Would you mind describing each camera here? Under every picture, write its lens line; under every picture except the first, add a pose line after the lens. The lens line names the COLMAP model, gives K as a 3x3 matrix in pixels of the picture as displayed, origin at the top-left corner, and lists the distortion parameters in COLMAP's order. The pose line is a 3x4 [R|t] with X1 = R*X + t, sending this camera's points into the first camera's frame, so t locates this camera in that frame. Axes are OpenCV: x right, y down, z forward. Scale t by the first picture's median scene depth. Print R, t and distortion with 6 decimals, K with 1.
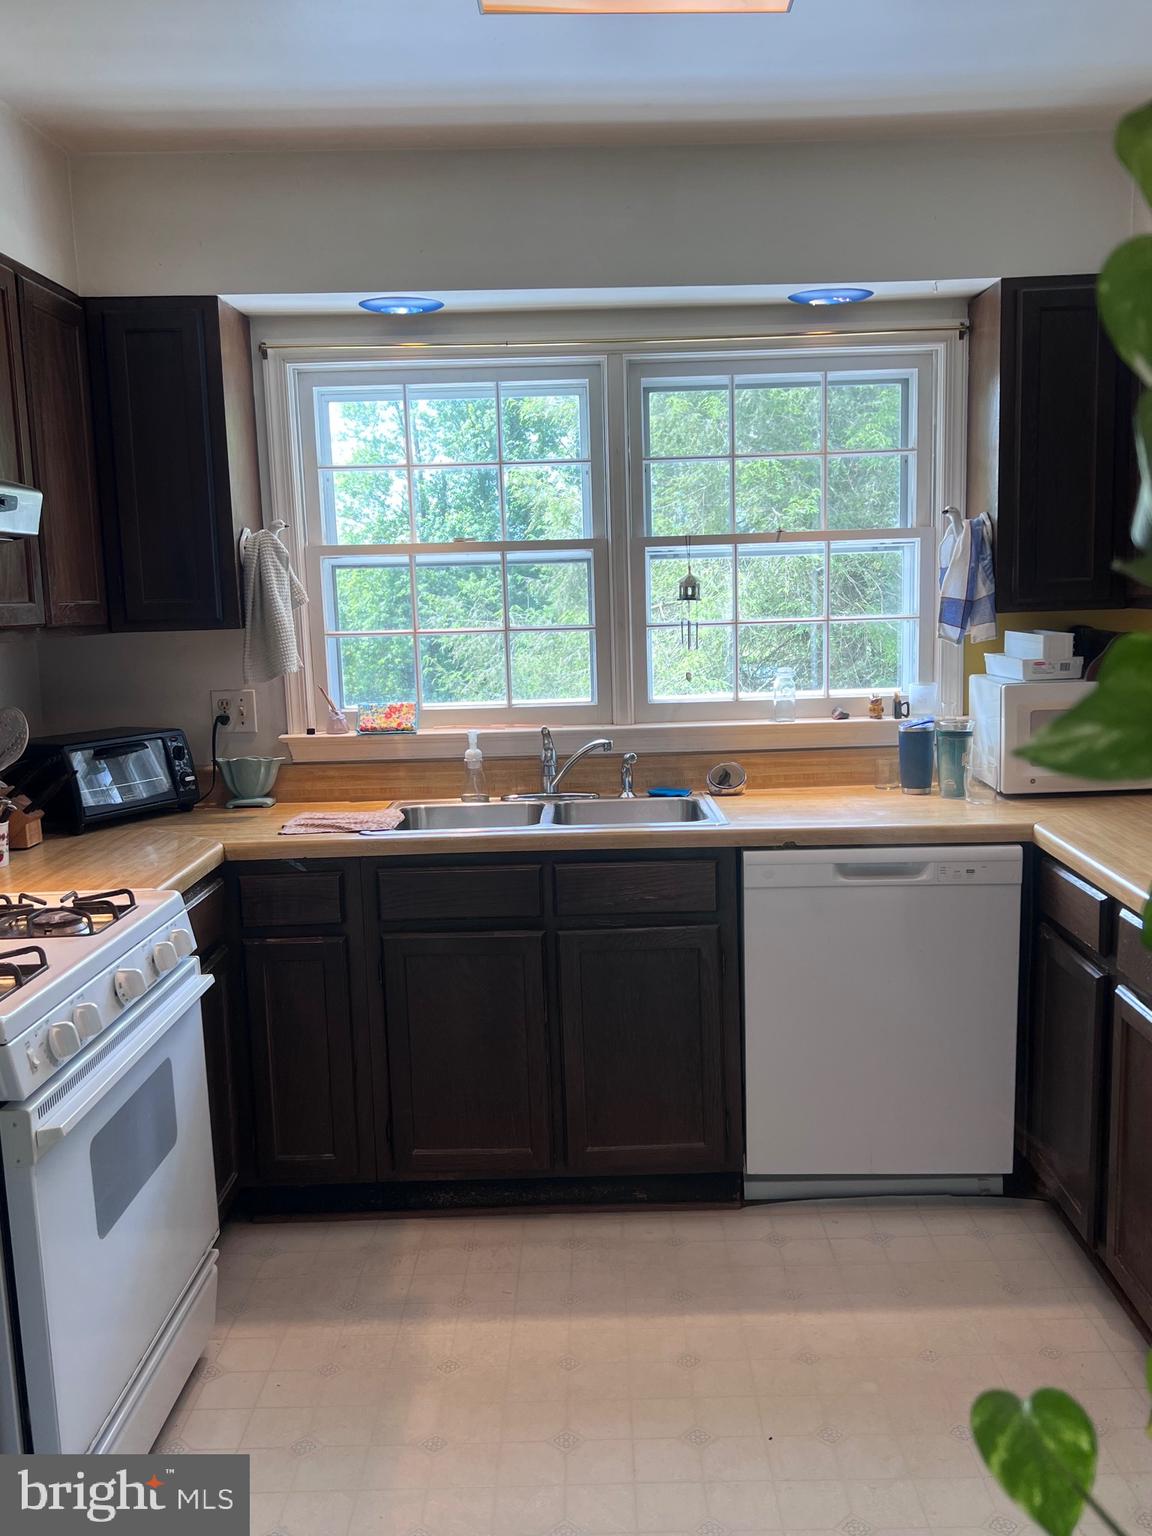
lens RADIAL K [[1355.9, 0, 582.6], [0, 1355.9, 778.2], [0, 0, 1]] dist [-0.011177, -0.005459]
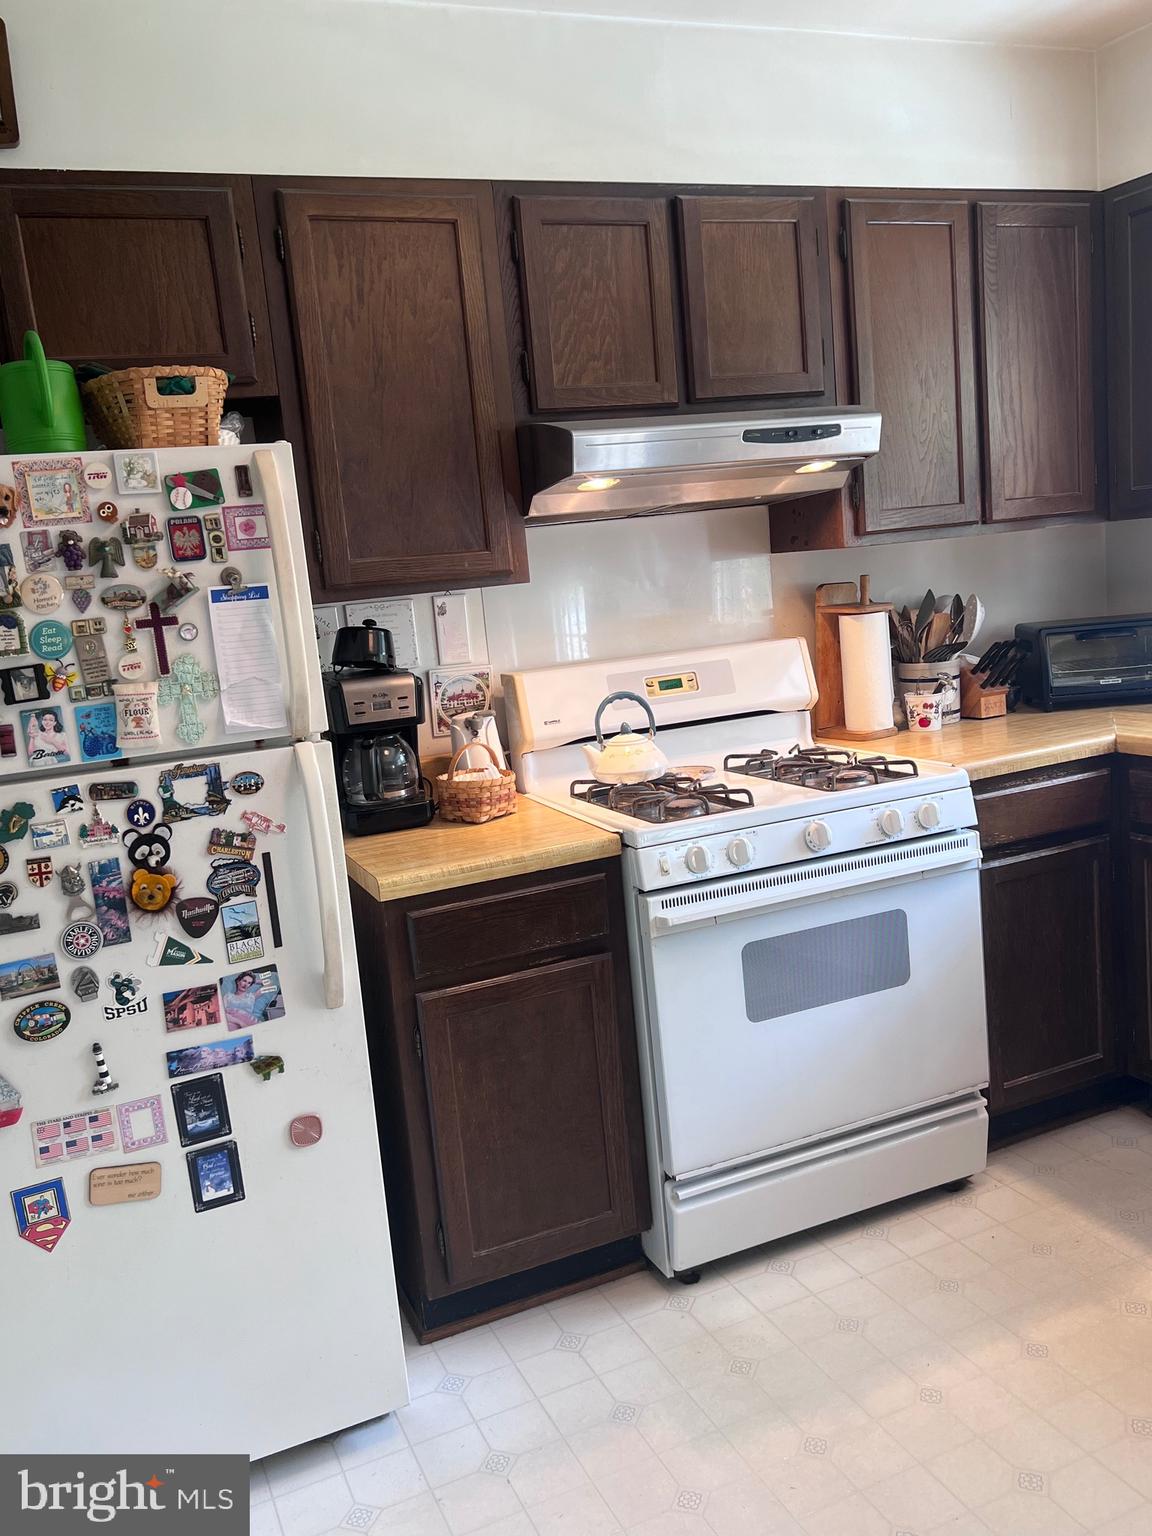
lens RADIAL K [[1279.7, 0, 570.7], [0, 1279.7, 767.8], [0, 0, 1]] dist [0.027645, -0.036048]
pose [[0.401090, 0.143463, -0.904735, 0.534335], [-0.047683, 0.989591, 0.135779, -0.045642], [0.914797, -0.011319, 0.403756, 0.295479]]
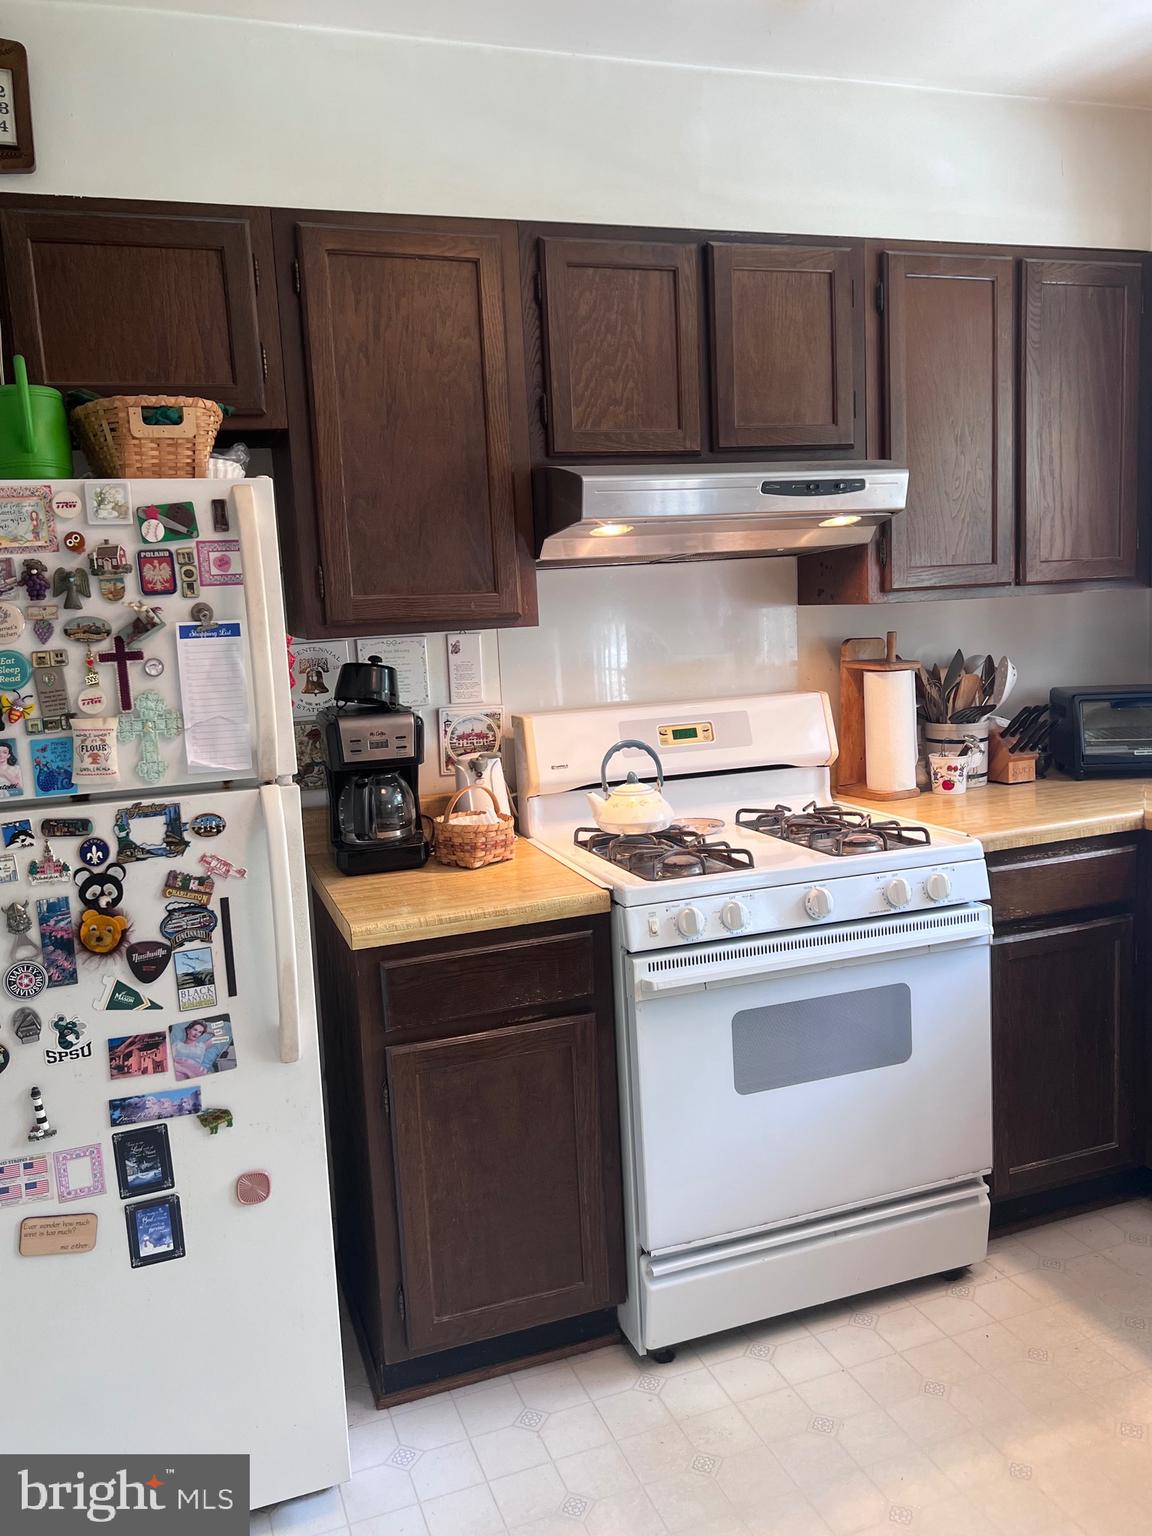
lens RADIAL K [[1233.2, 0, 584.4], [0, 1233.2, 754.0], [0, 0, 1]] dist [0.029127, -0.037195]
pose [[0.349798, 0.137882, -0.926623, 0.496326], [-0.093089, 0.989330, 0.112073, -0.065186], [0.932189, 0.047056, 0.358901, 0.374804]]
